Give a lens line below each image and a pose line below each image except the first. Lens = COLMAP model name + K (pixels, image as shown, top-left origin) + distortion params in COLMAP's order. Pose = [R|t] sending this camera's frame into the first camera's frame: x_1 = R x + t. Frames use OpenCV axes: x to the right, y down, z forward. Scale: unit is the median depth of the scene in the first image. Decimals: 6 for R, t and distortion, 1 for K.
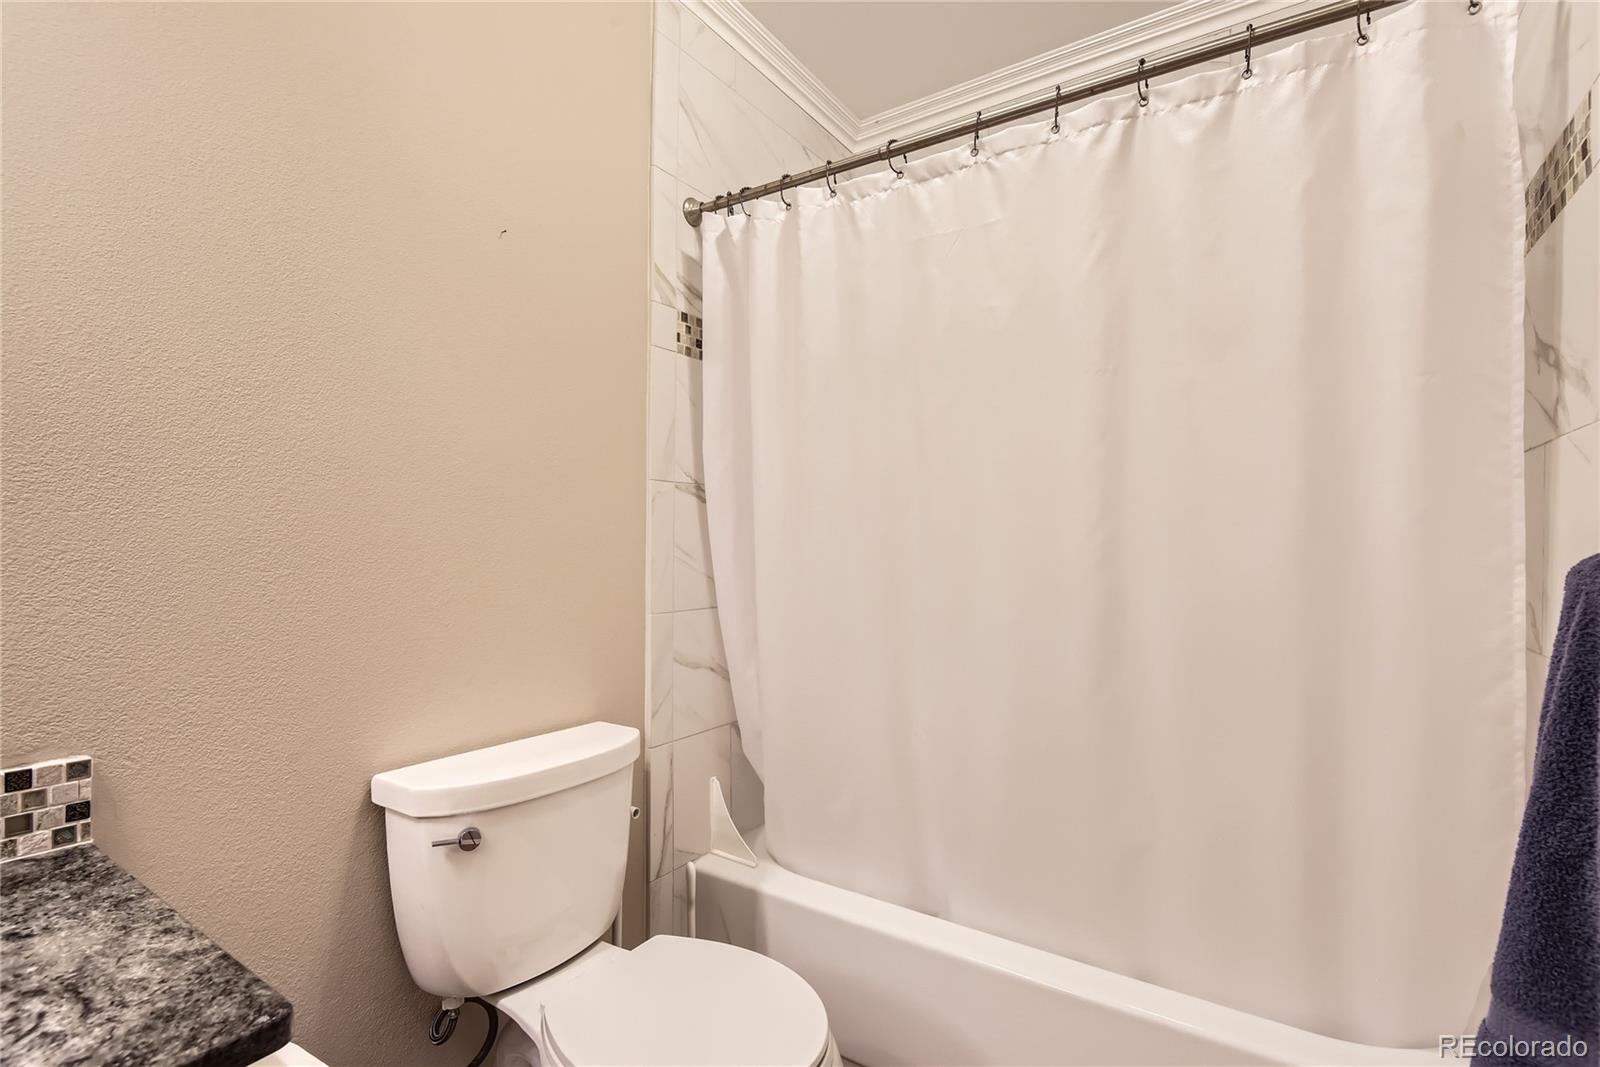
lens RADIAL K [[740.5, 0, 799.7], [0, 740.5, 538.2], [0, 0, 1]] dist [0.002511, -0.000044]
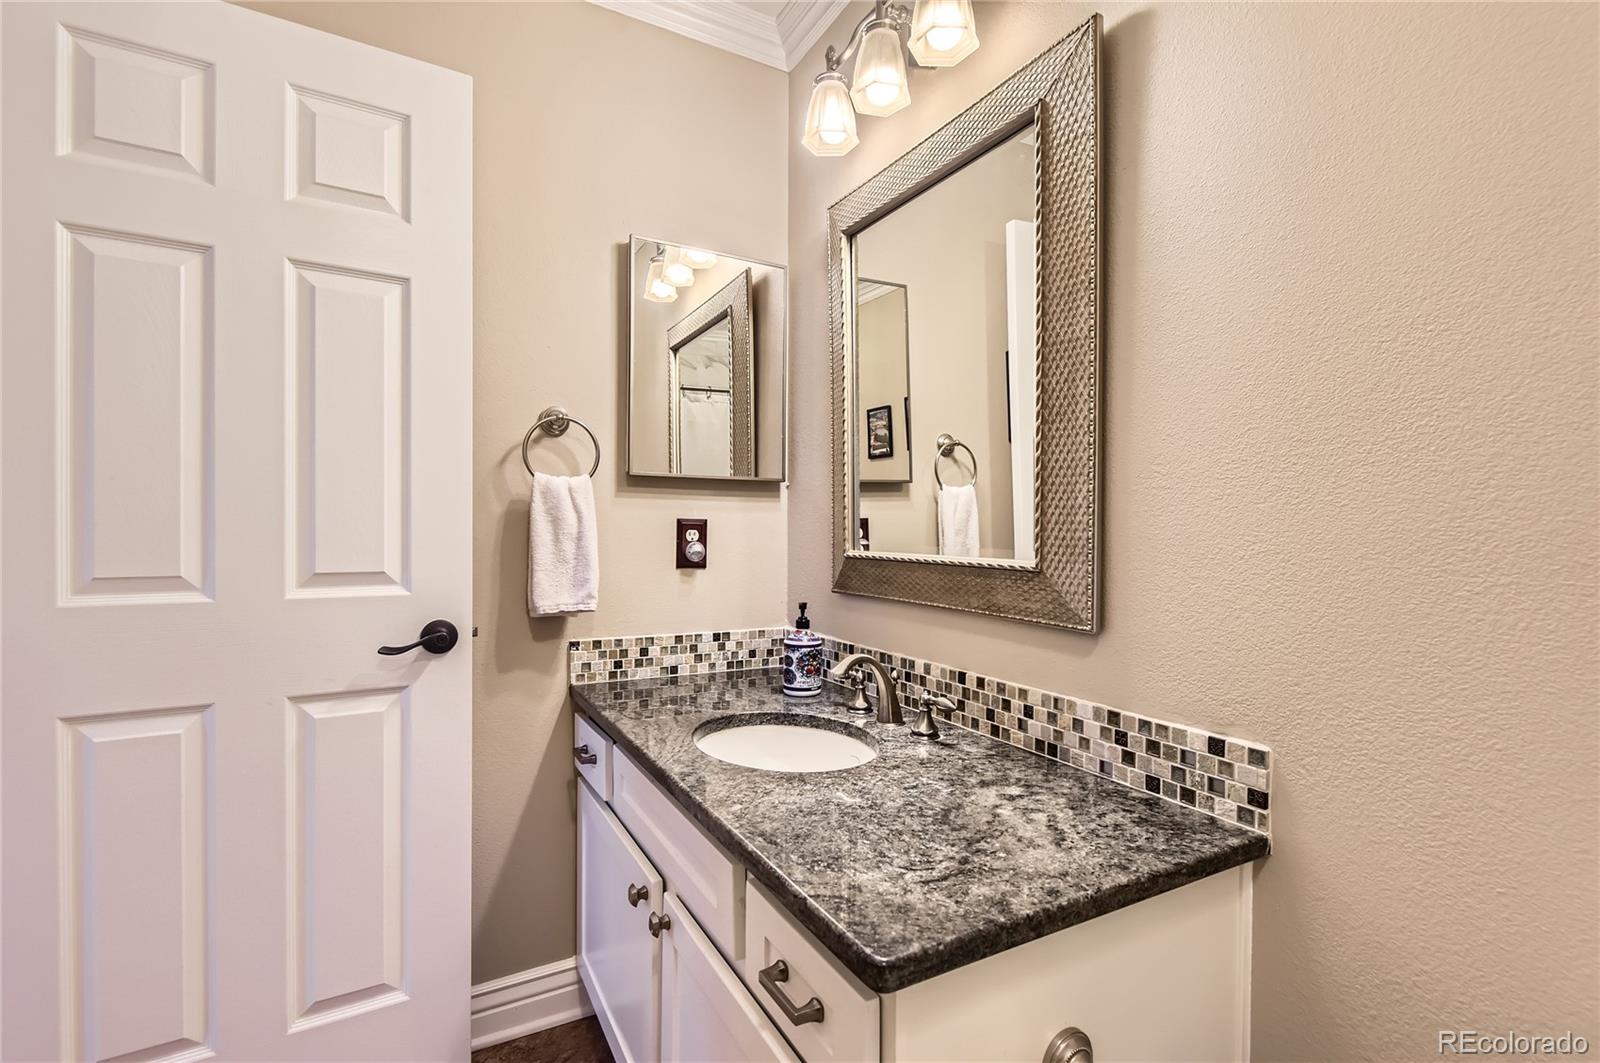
lens RADIAL K [[740.5, 0, 799.8], [0, 740.5, 531.1], [0, 0, 1]] dist [0.002511, -0.000044]
pose [[-0.454278, -0.002005, -0.890858, 0.219941], [0.001980, 0.999993, -0.003261, 0.003991], [0.890858, -0.003245, -0.454271, 0.911278]]
